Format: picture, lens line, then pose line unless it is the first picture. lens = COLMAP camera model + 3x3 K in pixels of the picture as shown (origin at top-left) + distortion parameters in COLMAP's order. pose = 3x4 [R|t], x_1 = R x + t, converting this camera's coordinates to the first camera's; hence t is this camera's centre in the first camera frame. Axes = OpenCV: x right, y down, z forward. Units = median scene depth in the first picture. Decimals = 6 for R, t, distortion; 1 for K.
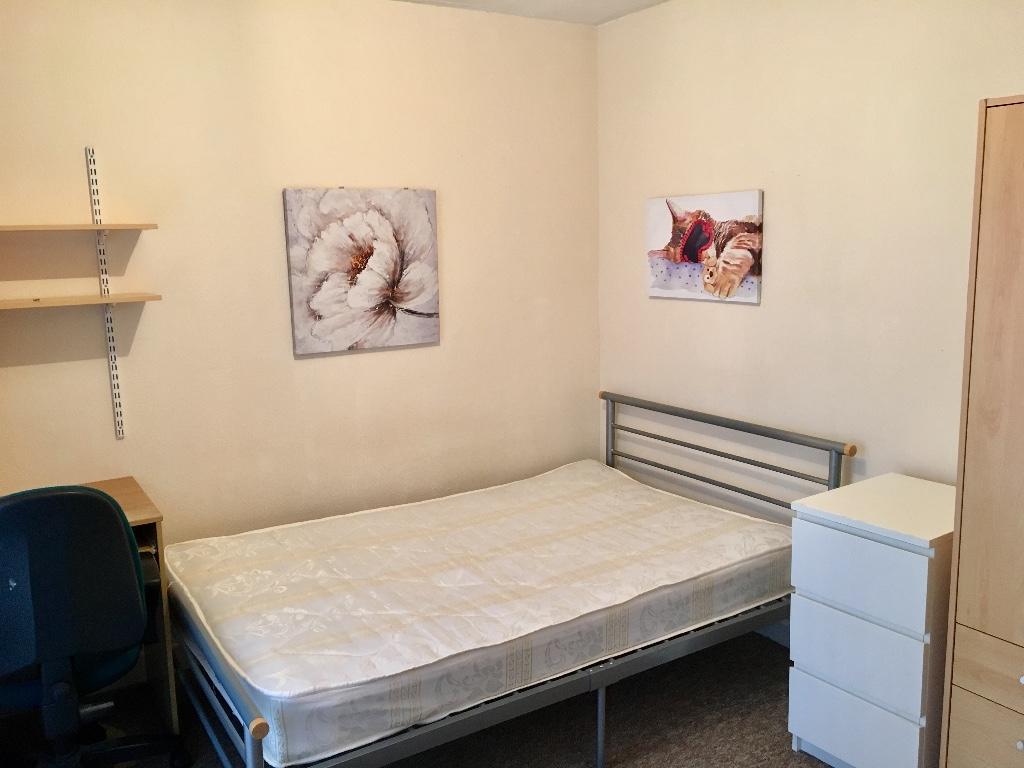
lens RADIAL K [[873.3, 0, 516.0], [0, 873.3, 382.5], [0, 0, 1]] dist [0.085813, -0.094742]
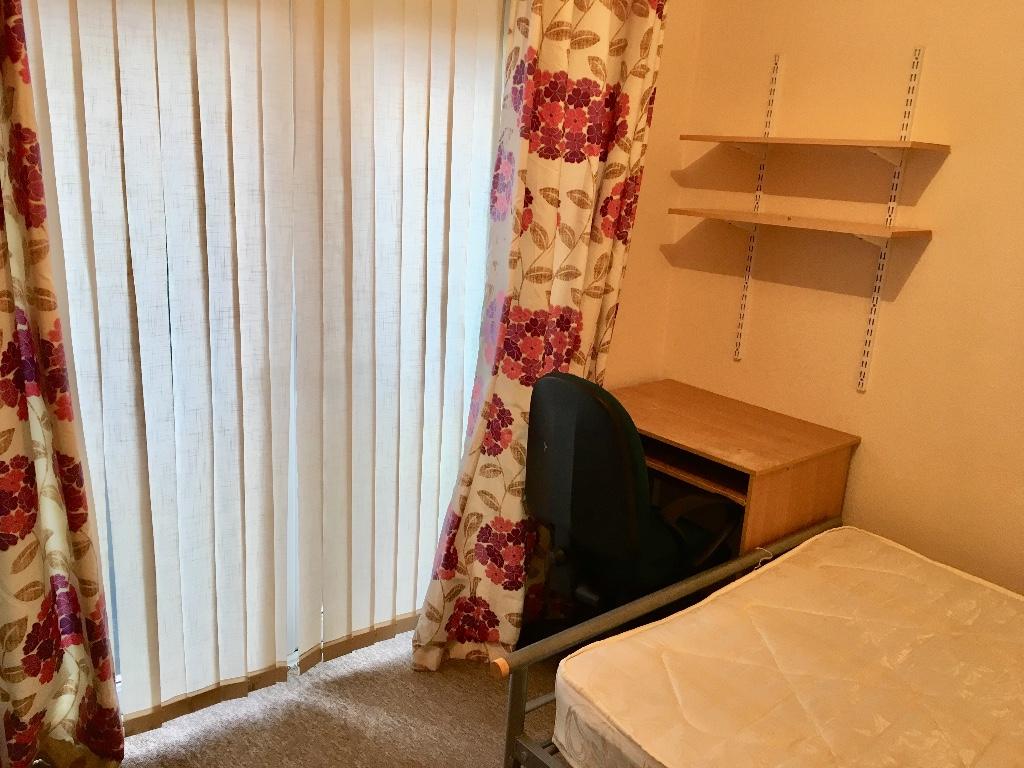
lens RADIAL K [[873.3, 0, 516.0], [0, 873.3, 382.5], [0, 0, 1]] dist [0.085813, -0.094742]
pose [[0.097875, 0.300405, -0.948777, 0.359715], [-0.221297, 0.936055, 0.273549, -0.112595], [0.970283, 0.183188, 0.158095, 0.548014]]
